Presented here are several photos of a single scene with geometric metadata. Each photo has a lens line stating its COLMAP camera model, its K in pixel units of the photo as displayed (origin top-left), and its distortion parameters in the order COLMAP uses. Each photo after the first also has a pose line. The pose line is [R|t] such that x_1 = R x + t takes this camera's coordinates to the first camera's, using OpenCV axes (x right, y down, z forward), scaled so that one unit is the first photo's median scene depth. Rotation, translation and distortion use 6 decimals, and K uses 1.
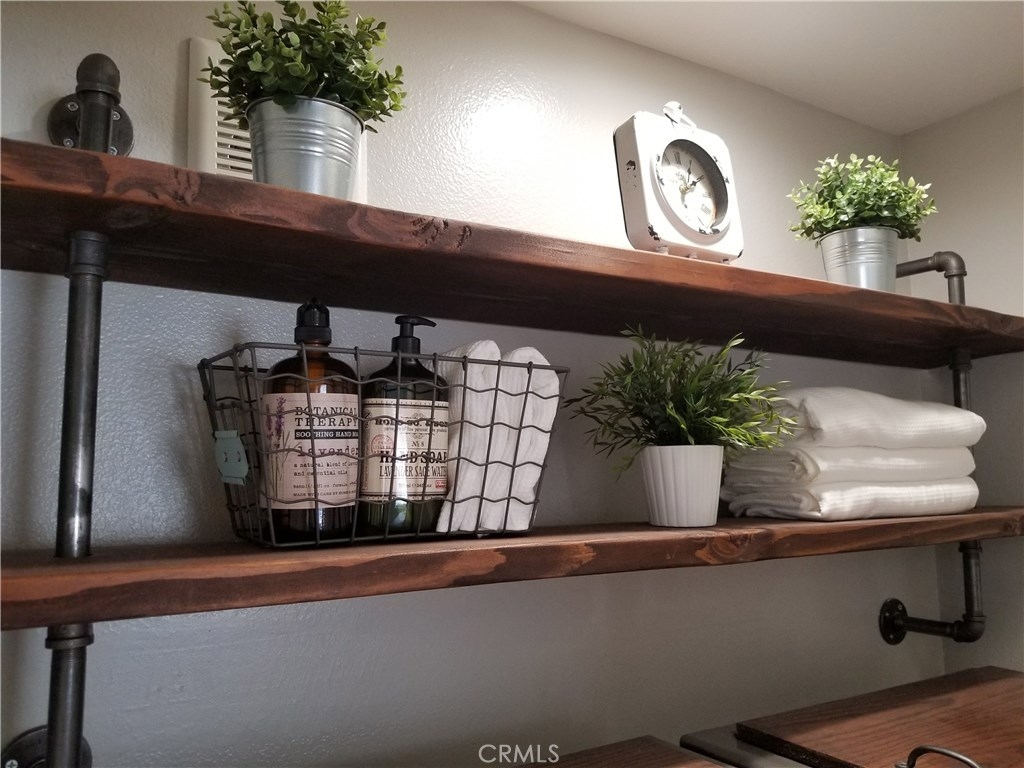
lens RADIAL K [[767.0, 0, 512.0], [0, 767.0, 384.0], [0, 0, 1]] dist [0.083799, -0.120548]
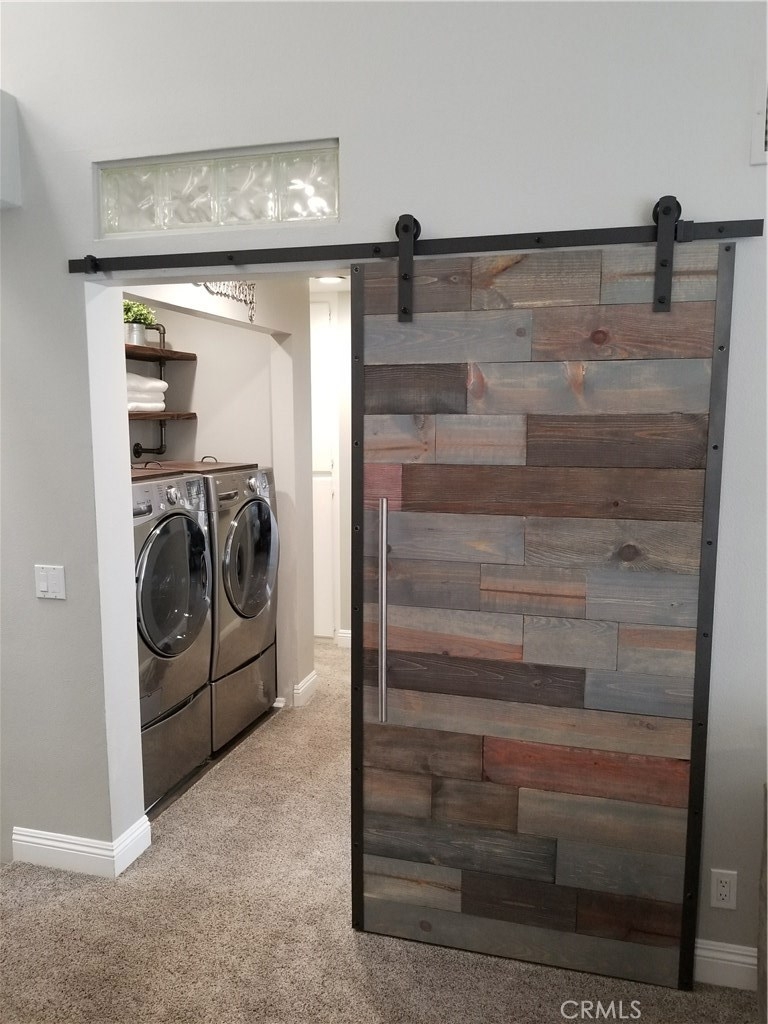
lens RADIAL K [[767.0, 0, 389.7], [0, 767.0, 514.0], [0, 0, 1]] dist [0.083799, -0.120548]
pose [[0.705675, -0.075252, 0.704528, -1.563652], [-0.105295, 0.972165, 0.209305, -0.295171], [-0.700668, -0.221884, 0.678109, -2.902157]]
